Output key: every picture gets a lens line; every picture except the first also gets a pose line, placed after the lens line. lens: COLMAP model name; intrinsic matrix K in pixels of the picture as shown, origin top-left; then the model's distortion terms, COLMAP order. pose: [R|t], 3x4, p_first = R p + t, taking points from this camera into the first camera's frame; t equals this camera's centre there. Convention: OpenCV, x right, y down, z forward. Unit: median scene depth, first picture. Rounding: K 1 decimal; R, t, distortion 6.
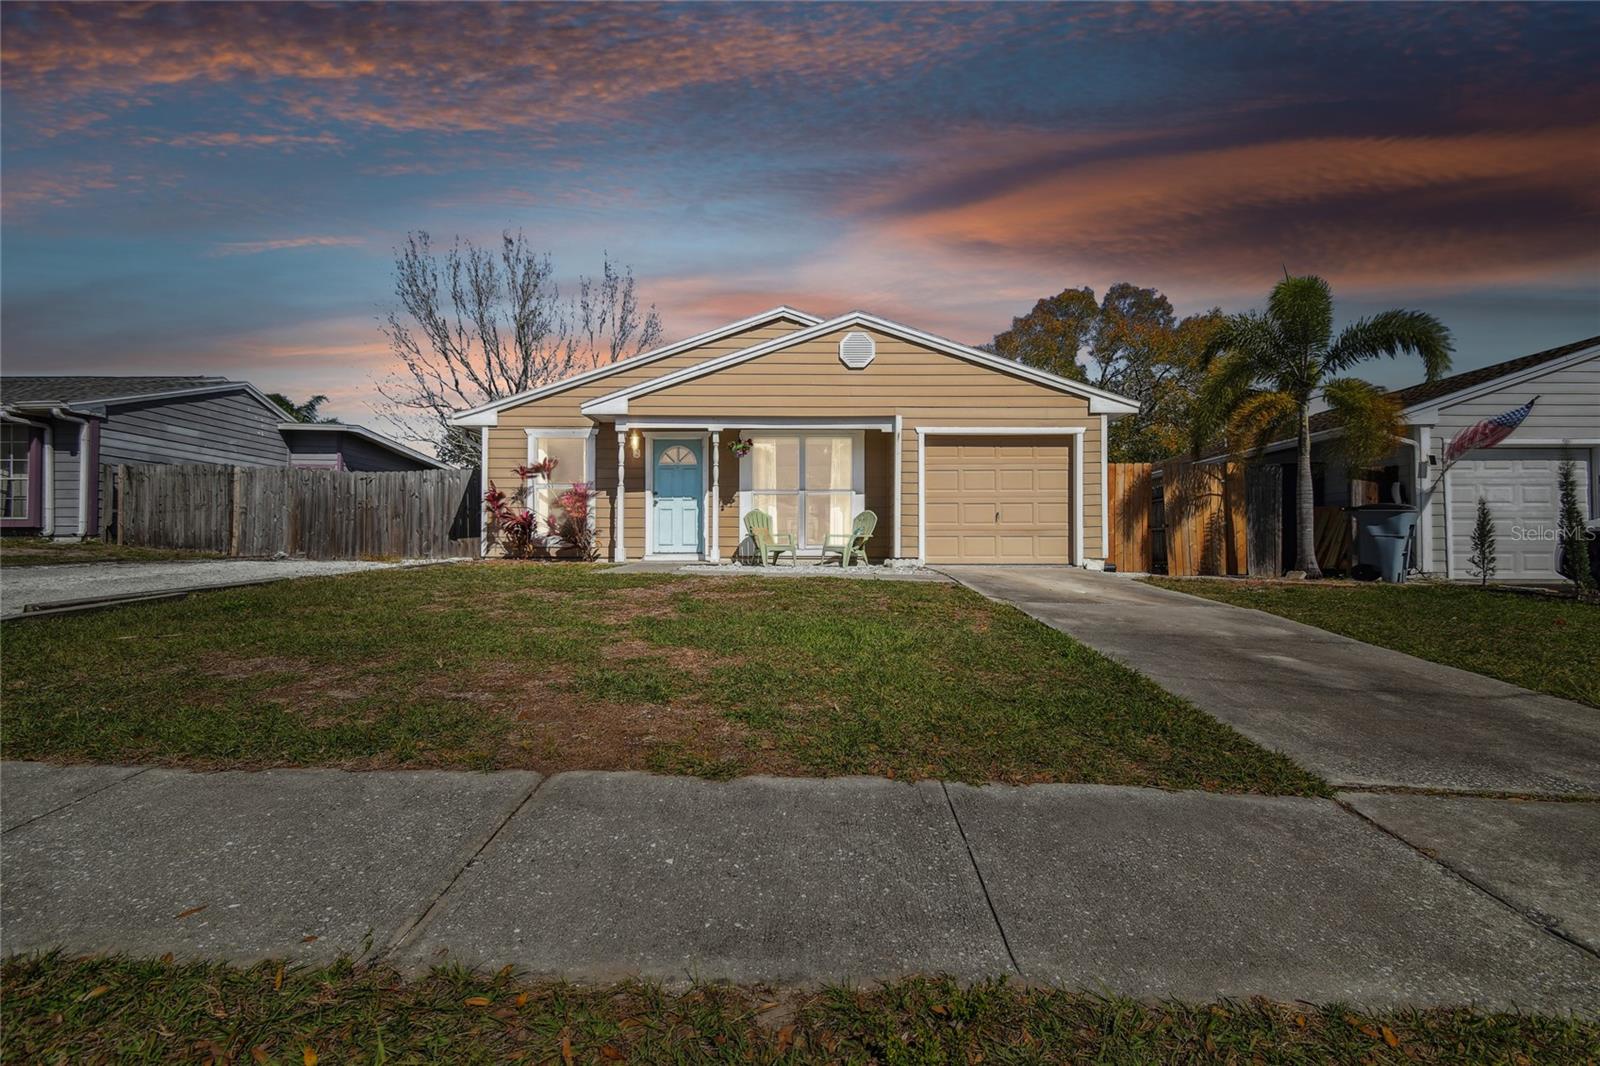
lens RADIAL K [[700.5, 0, 802.6], [0, 700.5, 537.6], [0, 0, 1]] dist [0.046442, -0.022543]
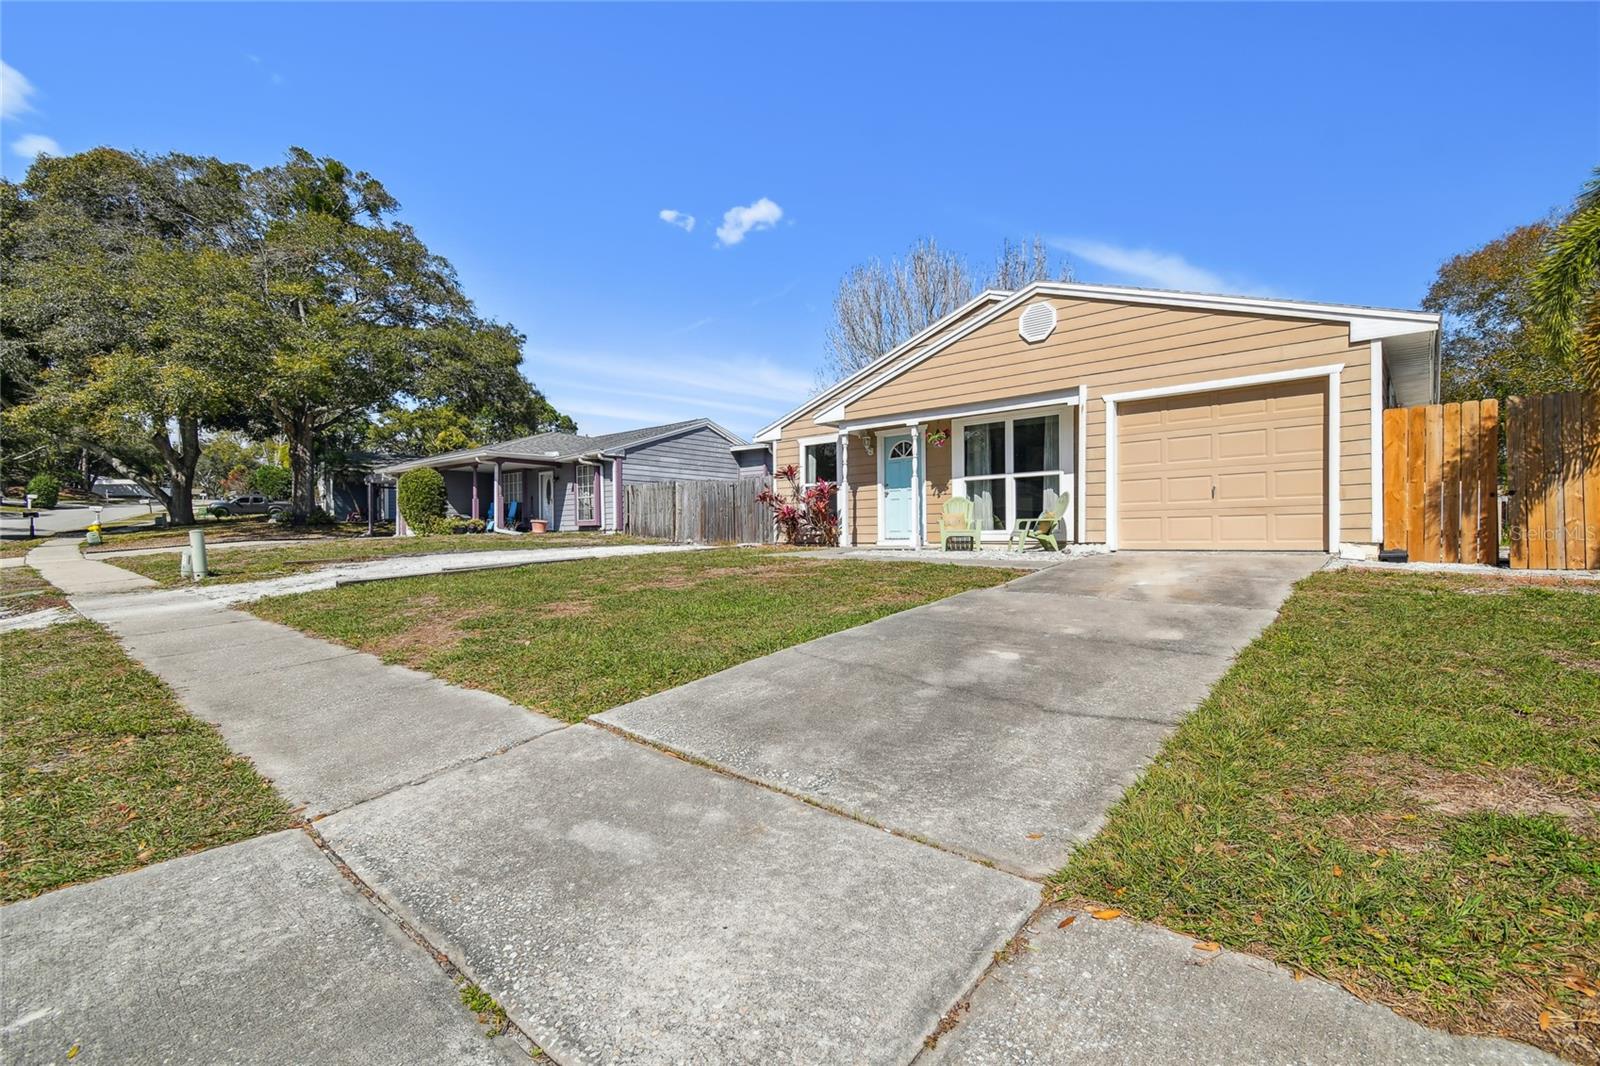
lens RADIAL K [[700.5, 0, 801.4], [0, 700.5, 538.2], [0, 0, 1]] dist [0.046442, -0.022543]
pose [[0.758008, -0.005865, -0.652219, 0.417867], [0.020444, 0.999682, 0.014770, 0.001842], [0.651925, -0.024530, 0.757886, 0.064220]]
